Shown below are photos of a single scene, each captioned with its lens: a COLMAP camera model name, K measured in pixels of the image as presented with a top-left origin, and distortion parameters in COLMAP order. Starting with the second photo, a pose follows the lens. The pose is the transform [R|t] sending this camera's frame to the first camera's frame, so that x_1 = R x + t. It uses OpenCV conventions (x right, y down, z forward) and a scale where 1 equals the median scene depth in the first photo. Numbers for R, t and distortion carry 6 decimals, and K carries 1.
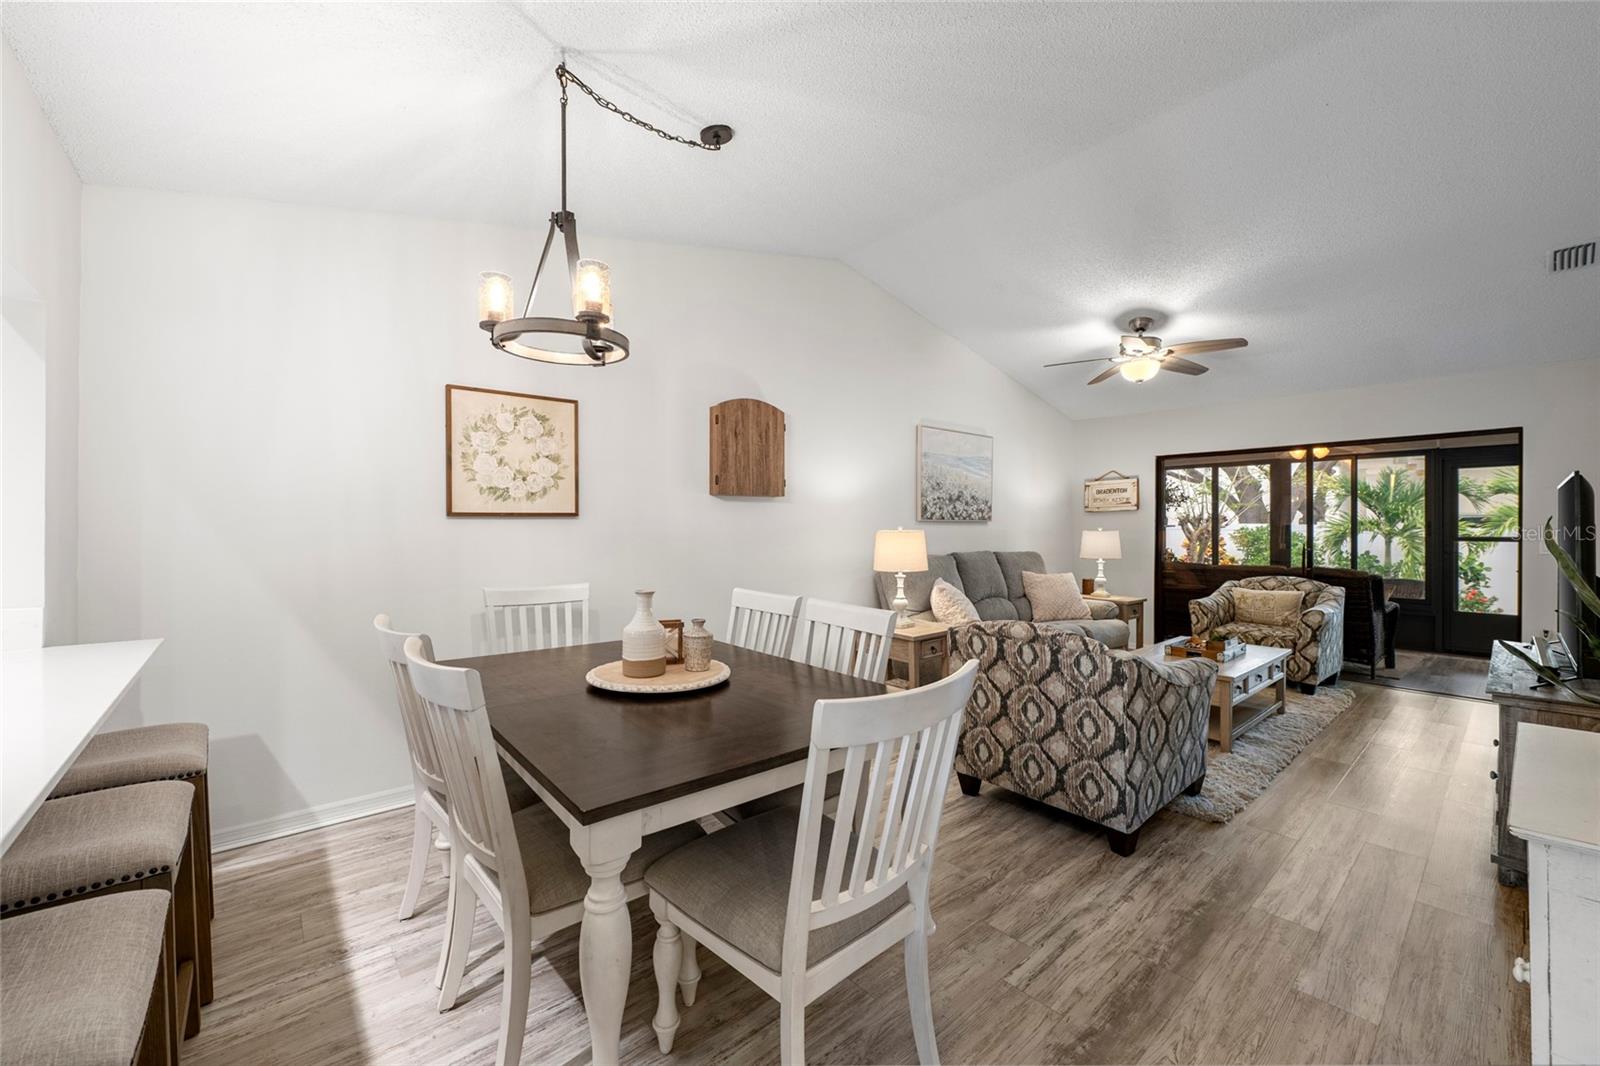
lens RADIAL K [[634.2, 0, 801.3], [0, 634.2, 525.1], [0, 0, 1]] dist [0.001106, -0.000560]
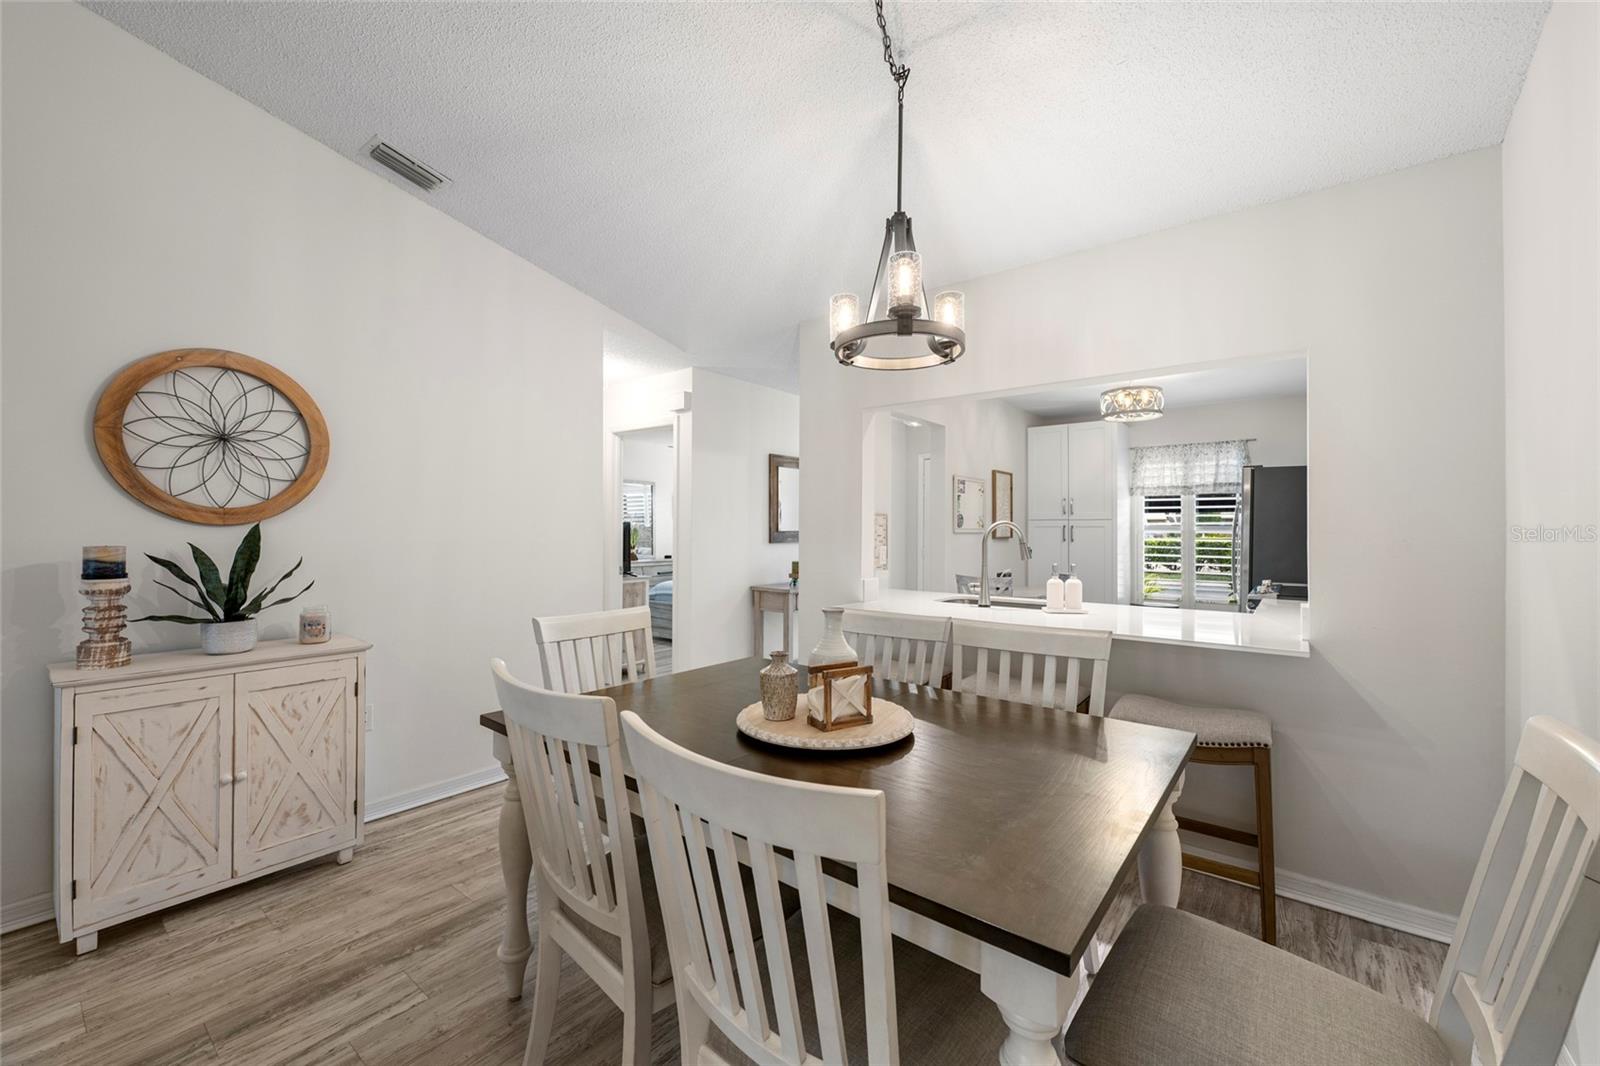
lens RADIAL K [[634.2, 0, 799.2], [0, 634.2, 524.4], [0, 0, 1]] dist [0.001106, -0.000560]
pose [[-0.980424, -0.012200, -0.196522, -0.013086], [-0.009348, 0.999837, -0.015434, 0.002225], [0.196678, -0.013295, -0.980378, 0.787805]]
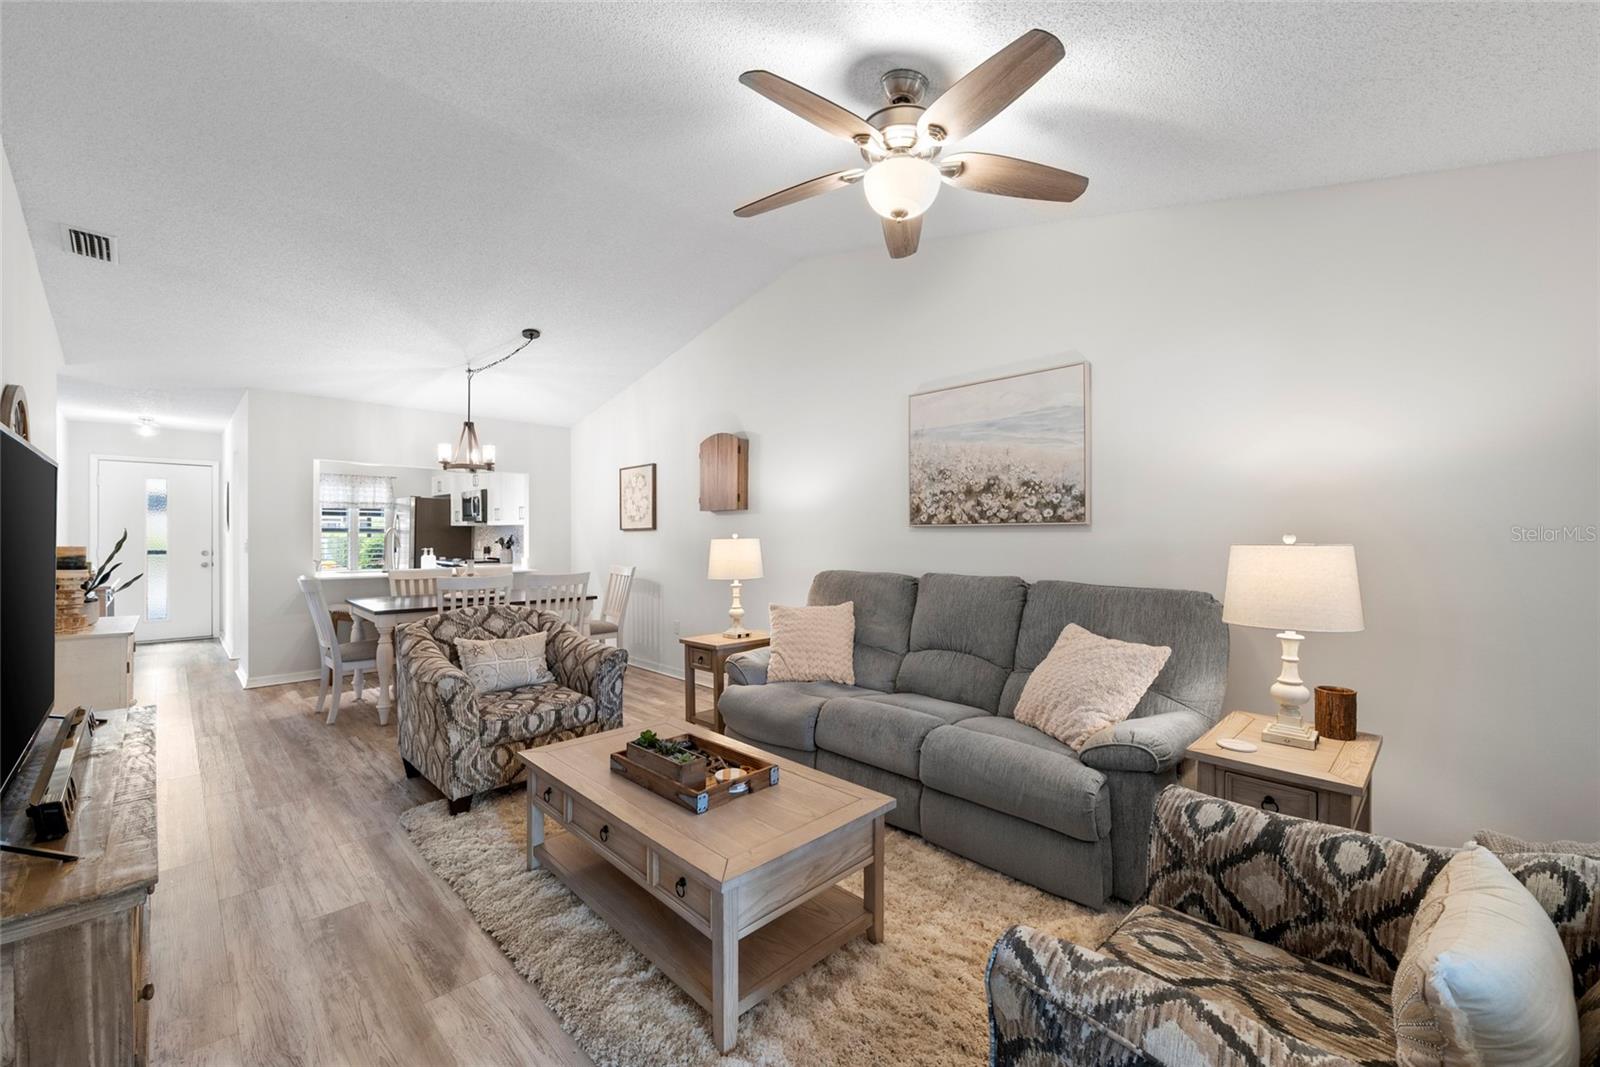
lens RADIAL K [[634.2, 0, 786.6], [0, 634.2, 525.2], [0, 0, 1]] dist [0.001106, -0.000560]
pose [[0.058576, -0.021209, -0.998058, 1.003825], [-0.000435, 0.999774, -0.021271, 0.007906], [0.998283, 0.001681, 0.058554, 0.901795]]
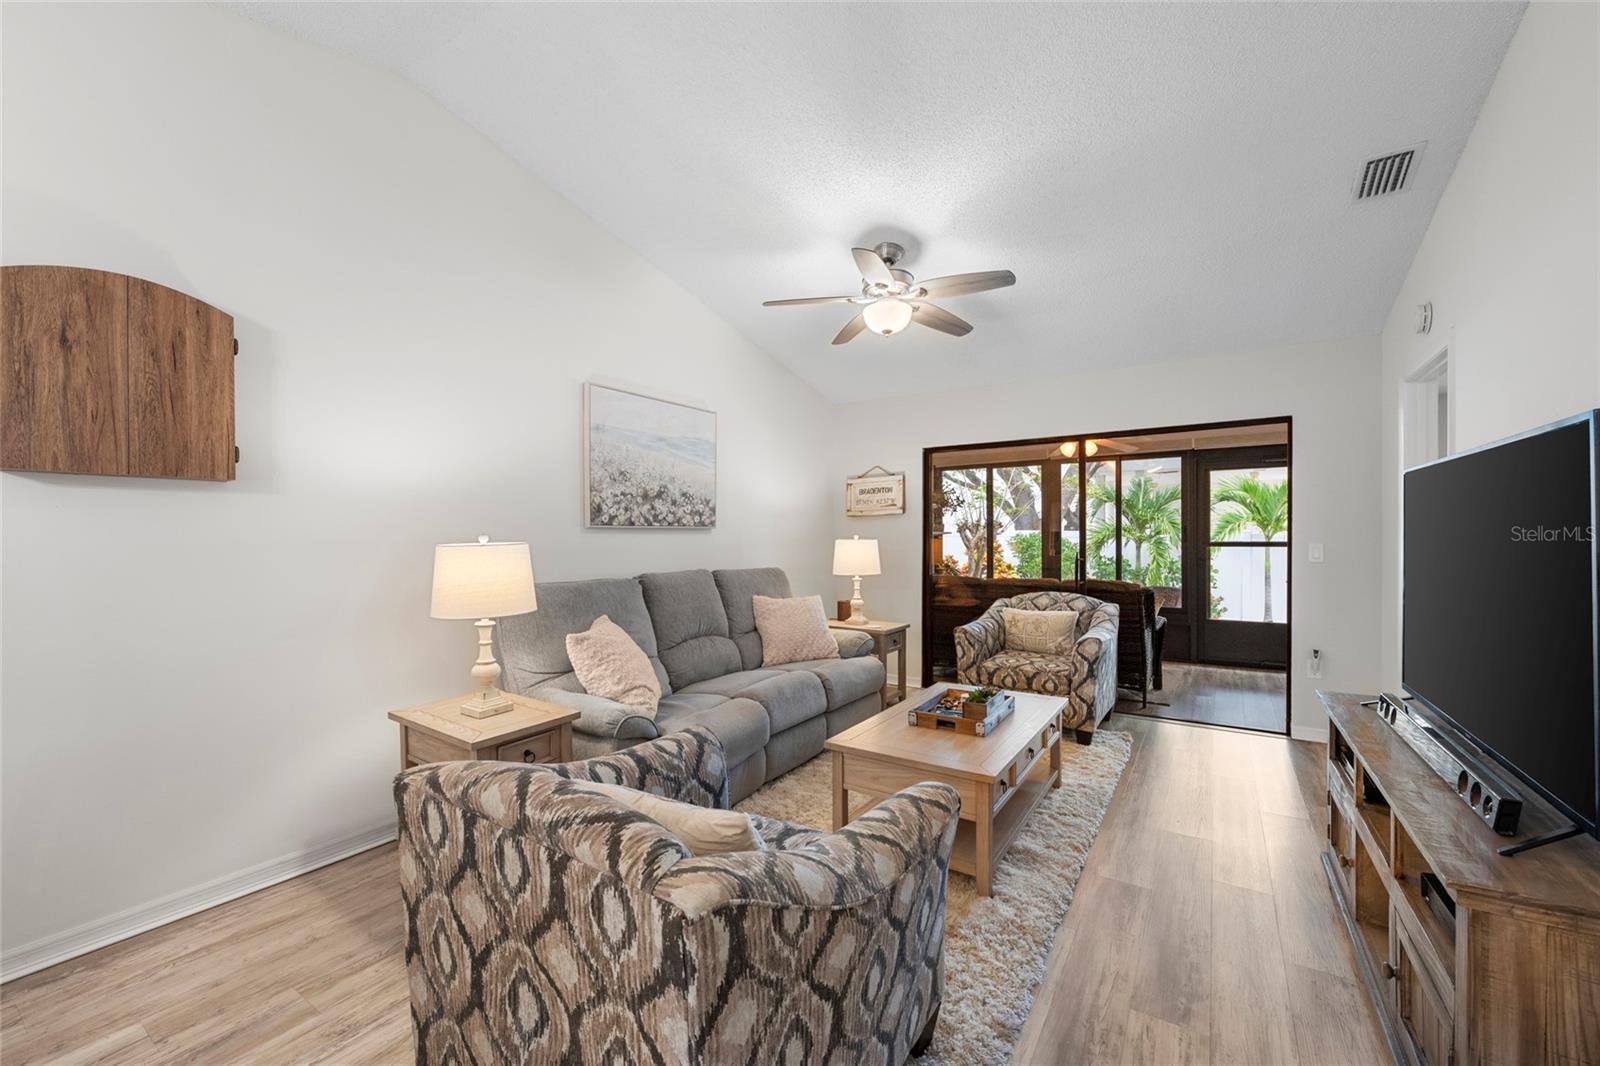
lens RADIAL K [[634.2, 0, 801.7], [0, 634.2, 540.9], [0, 0, 1]] dist [0.001106, -0.000560]
pose [[0.962230, -0.010019, 0.272052, 0.244325], [0.007314, 0.999913, 0.010957, 0.001786], [-0.272138, -0.008553, 0.962220, 0.333829]]
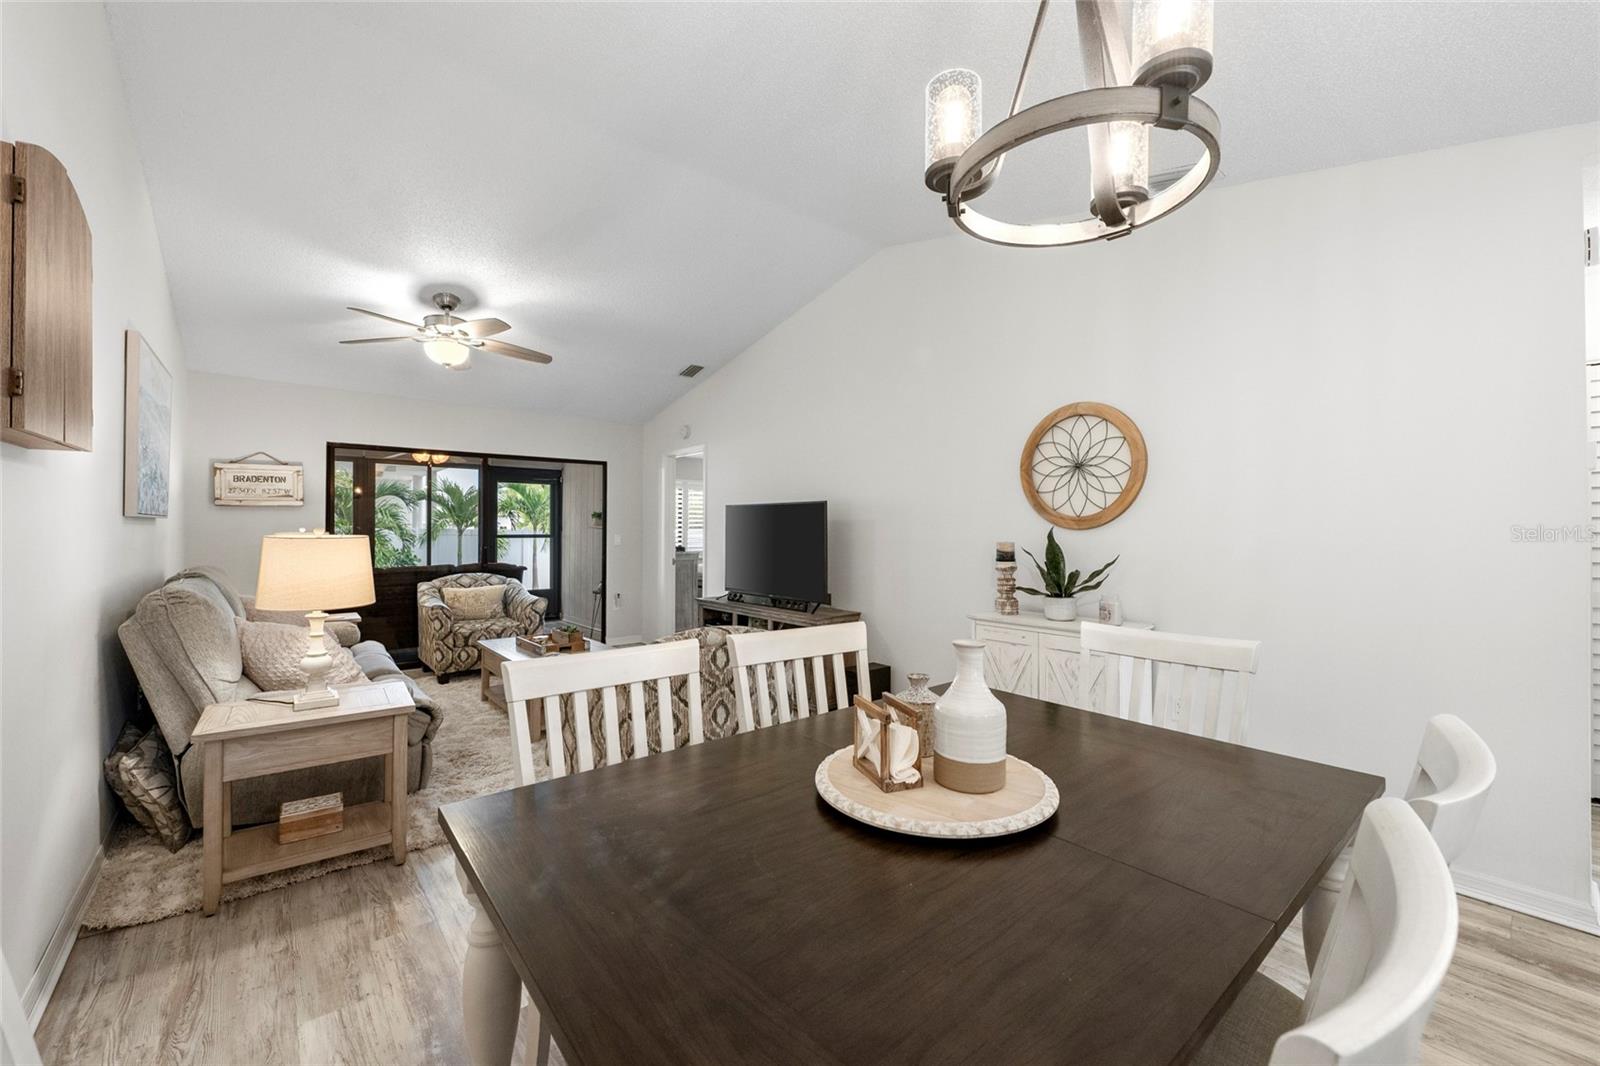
lens RADIAL K [[634.2, 0, 803.7], [0, 634.2, 529.3], [0, 0, 1]] dist [0.001106, -0.000560]
pose [[0.006994, -0.003750, 0.999969, -0.363612], [-0.005626, 0.999977, 0.003790, -0.001397], [-0.999960, -0.005652, 0.006973, 0.498307]]
